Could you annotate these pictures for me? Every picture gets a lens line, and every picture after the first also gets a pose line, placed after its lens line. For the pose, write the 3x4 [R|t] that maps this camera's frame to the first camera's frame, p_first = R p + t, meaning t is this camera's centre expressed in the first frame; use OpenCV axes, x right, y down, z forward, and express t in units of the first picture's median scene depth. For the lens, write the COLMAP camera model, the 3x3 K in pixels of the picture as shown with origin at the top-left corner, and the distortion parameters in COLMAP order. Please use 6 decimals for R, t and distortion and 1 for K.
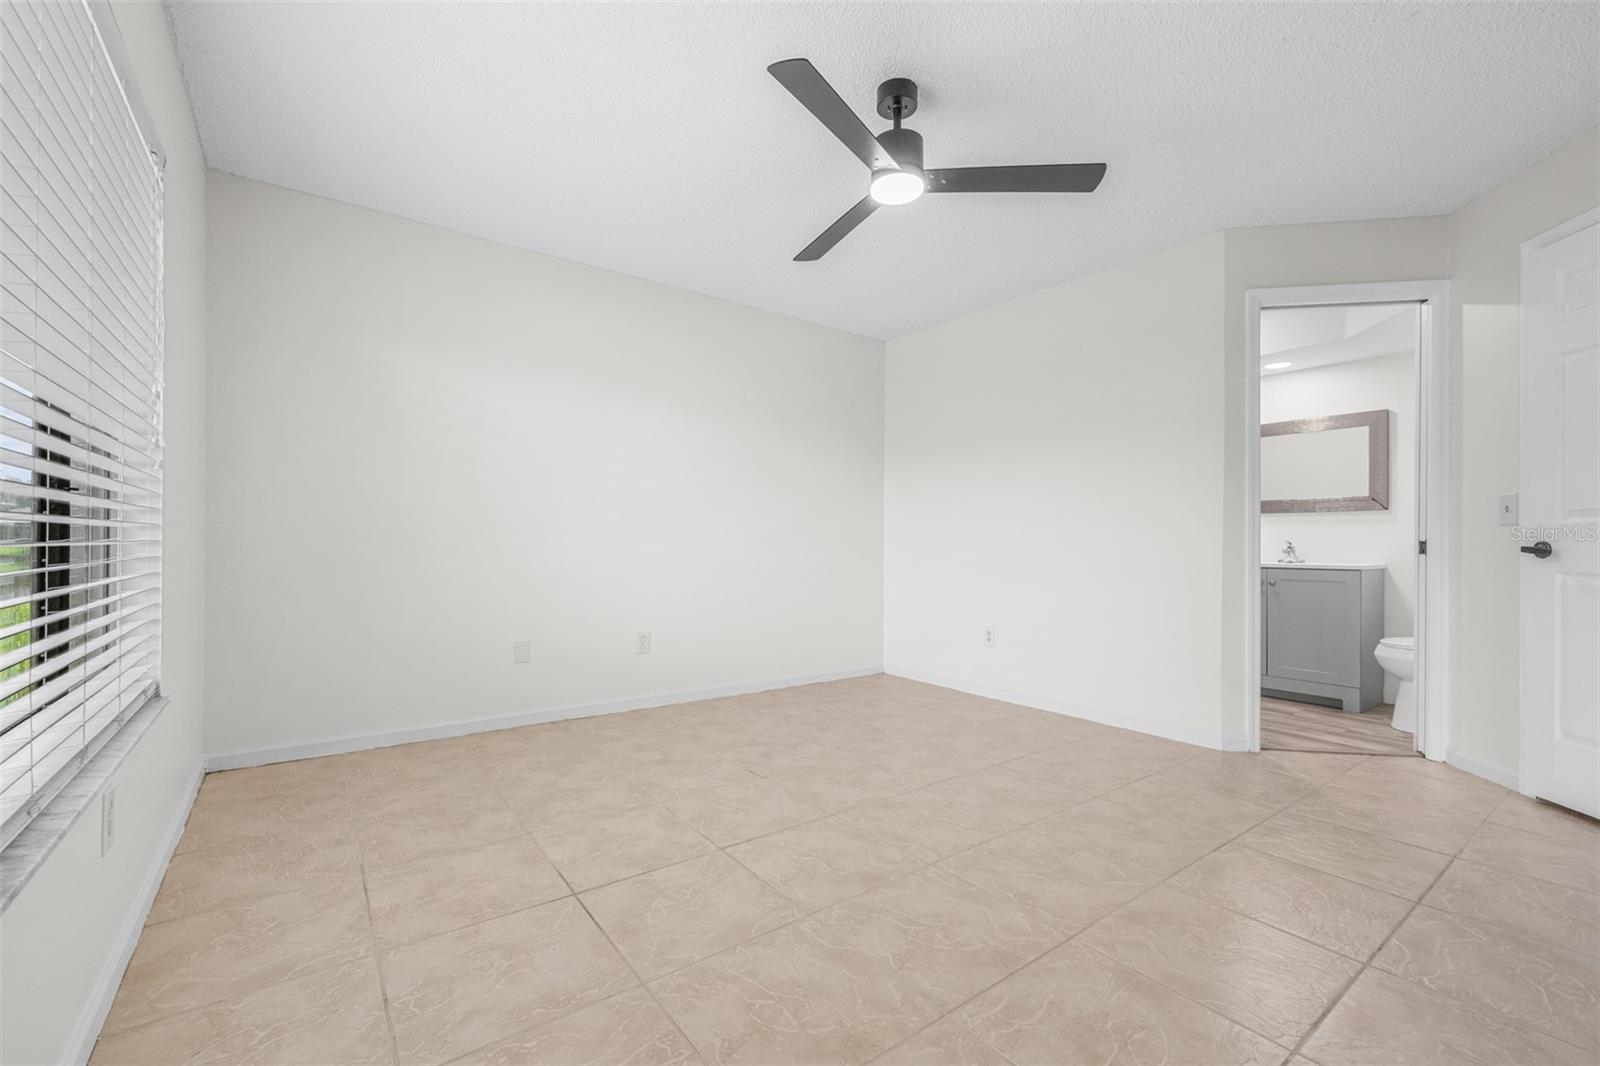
lens RADIAL K [[665.4, 0, 786.5], [0, 665.4, 539.5], [0, 0, 1]] dist [0.000090, -0.000079]
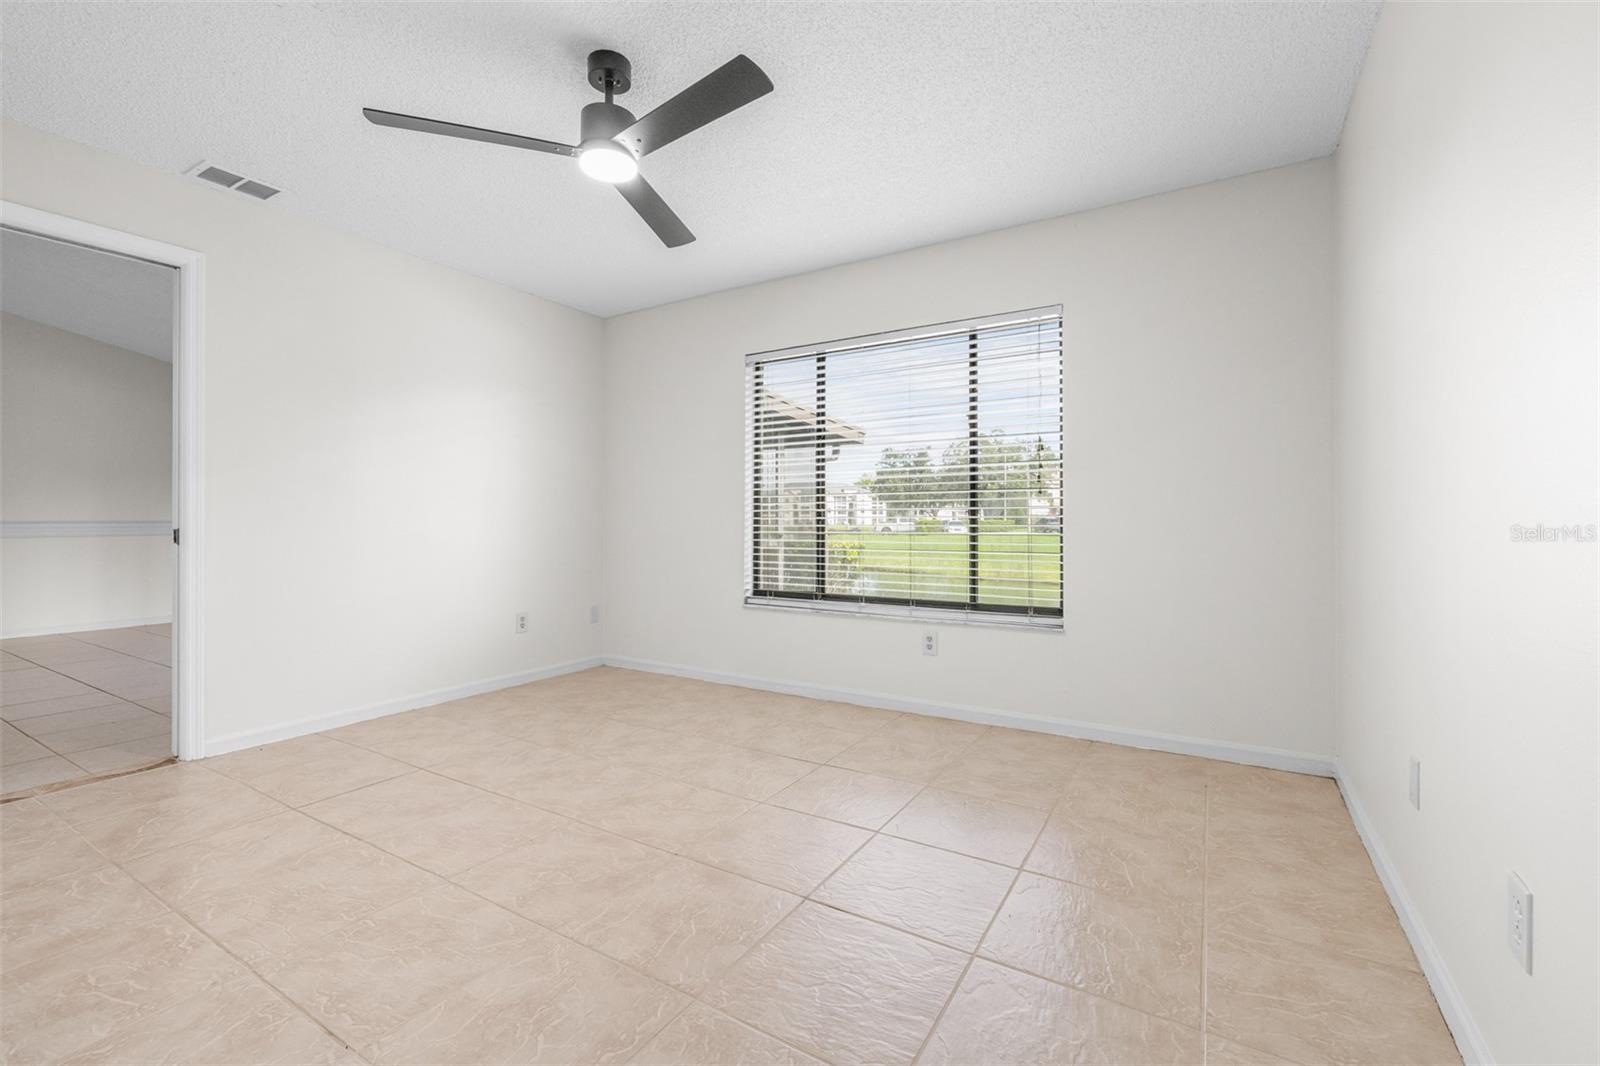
lens RADIAL K [[690.5, 0, 803.7], [0, 690.5, 525.1], [0, 0, 1]] dist [0.000828, 0.000237]
pose [[-0.915225, -0.007523, -0.402874, 0.253294], [-0.007686, 0.999970, -0.001212, -0.011723], [0.402871, 0.001987, -0.915255, 1.677799]]
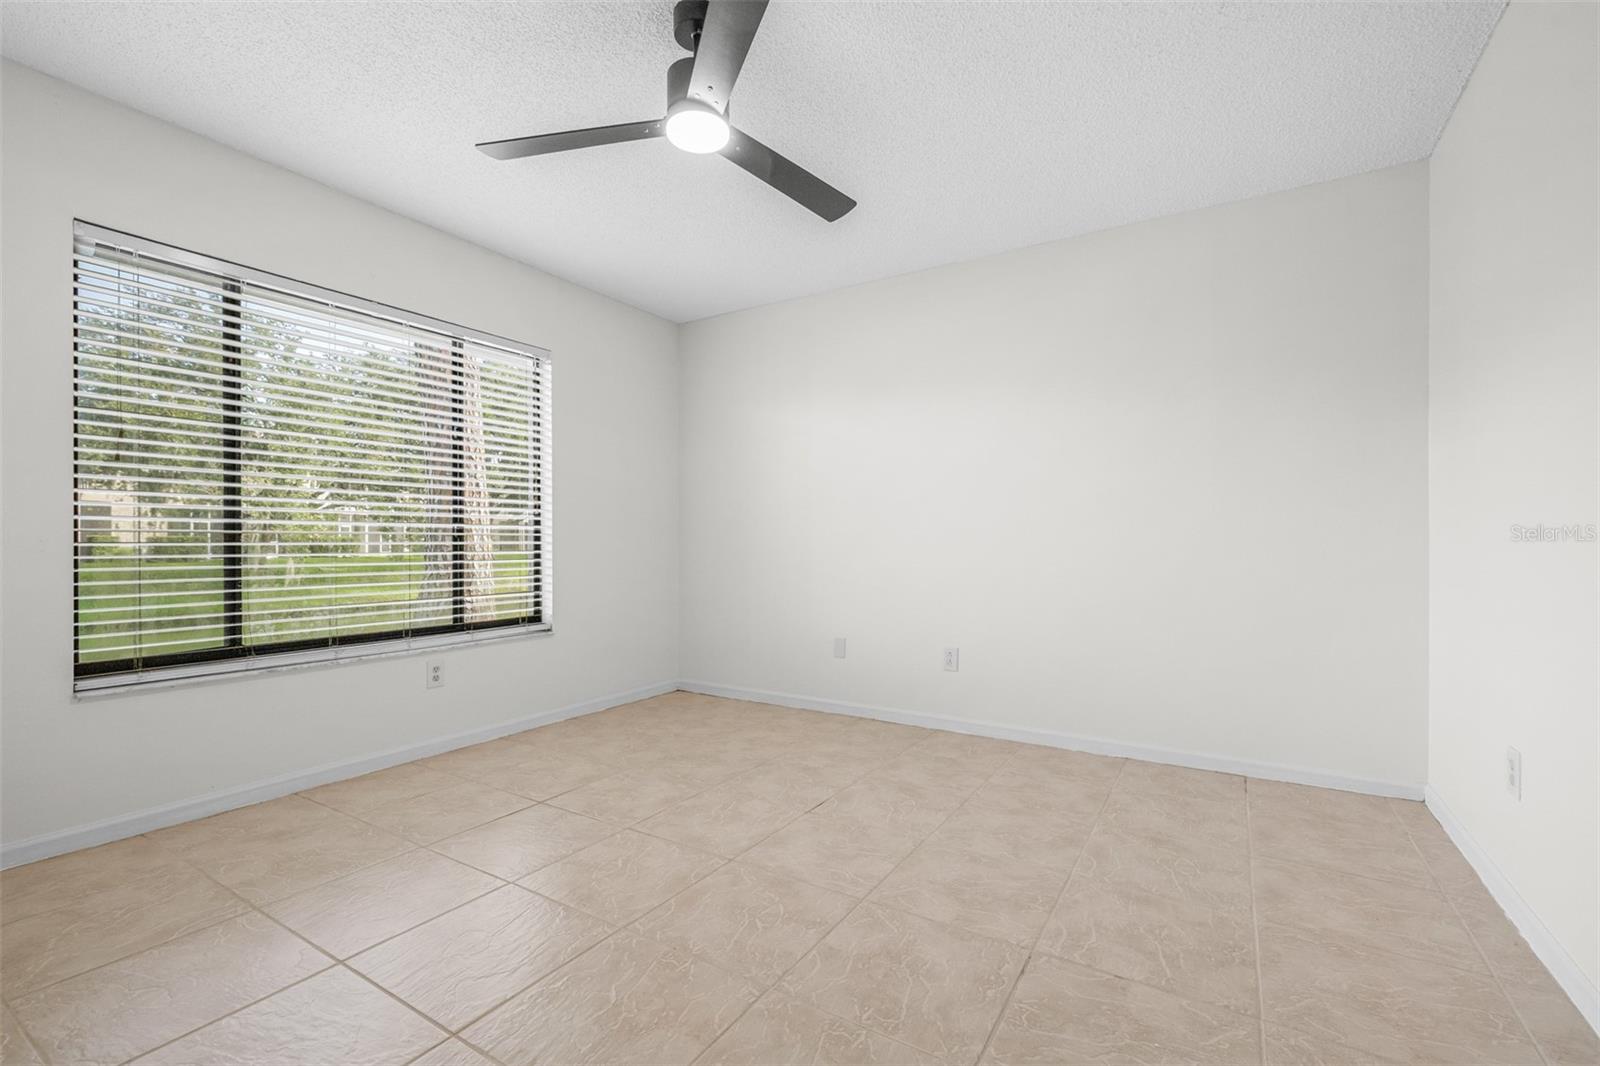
lens RADIAL K [[677.5, 0, 799.5], [0, 677.5, 527.4], [0, 0, 1]] dist [0.001238, 0.000085]
pose [[0.383839, -0.031595, -0.922859, 0.849491], [0.008091, 0.999491, -0.030853, -0.000422], [0.923364, 0.004376, 0.383900, 0.654727]]
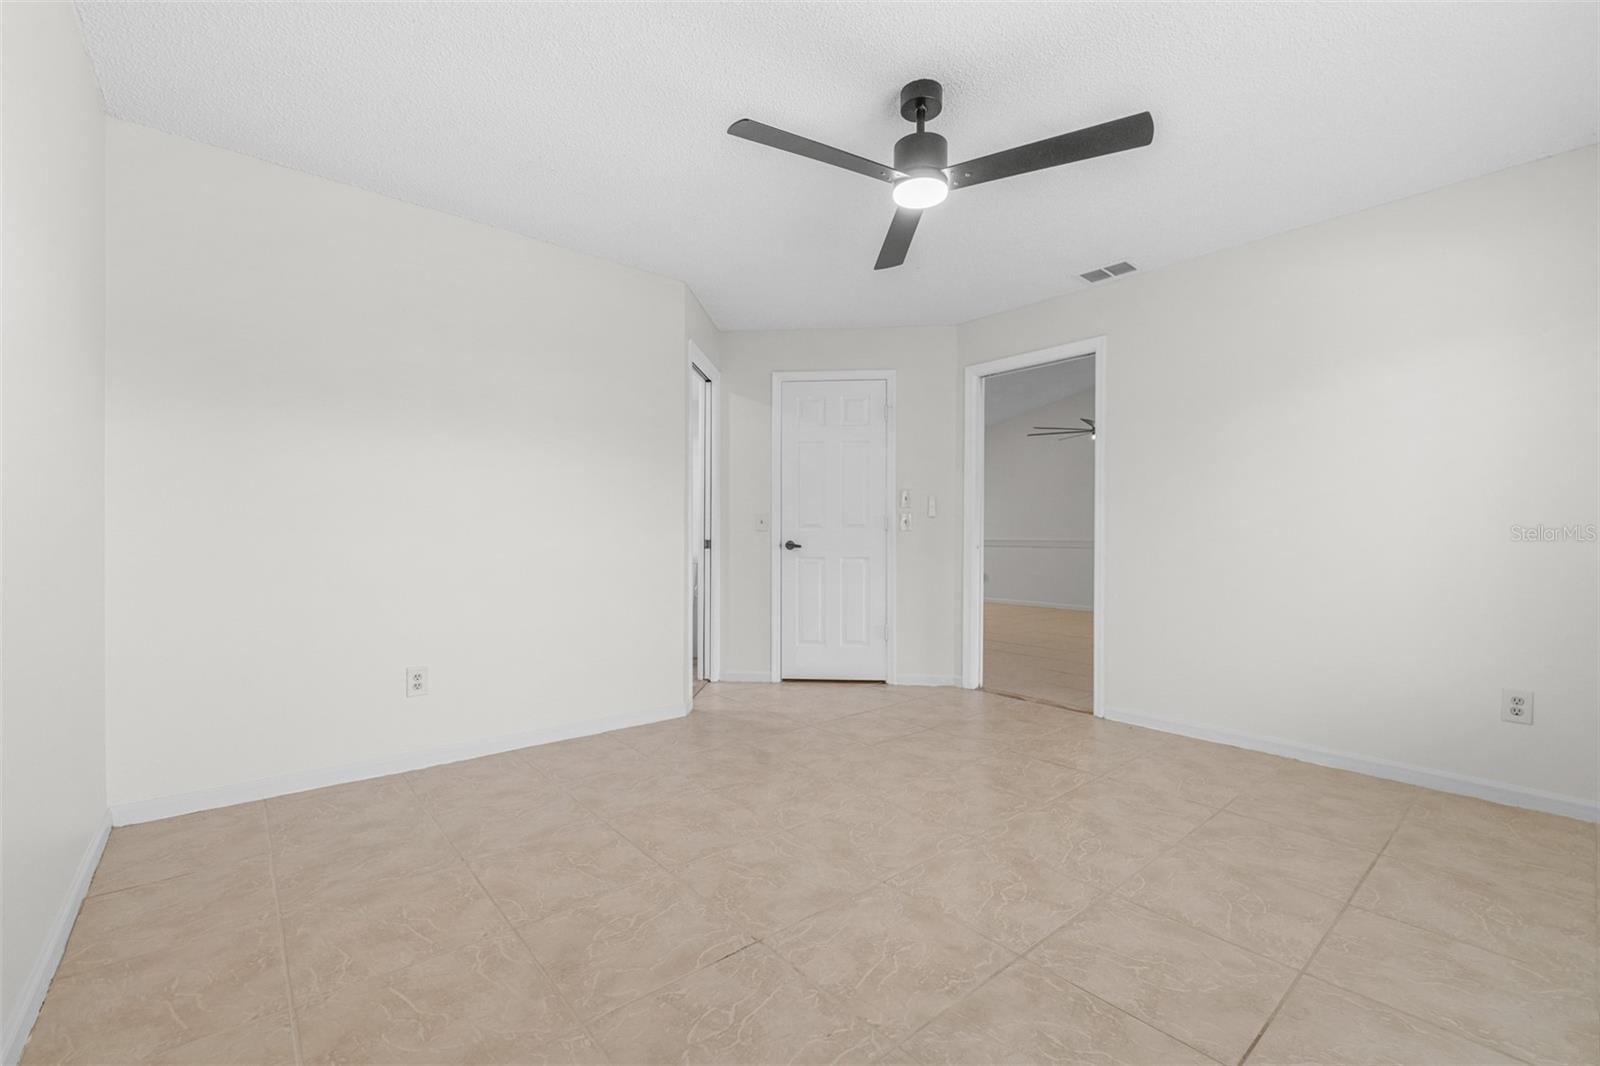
lens RADIAL K [[682.7, 0, 791.3], [0, 682.7, 542.4], [0, 0, 1]] dist [-0.001429, -0.000302]
pose [[-0.072948, -0.019672, 0.997142, -0.685073], [-0.008198, 0.999784, 0.019124, -0.026038], [-0.997302, -0.006780, -0.073094, 1.051005]]
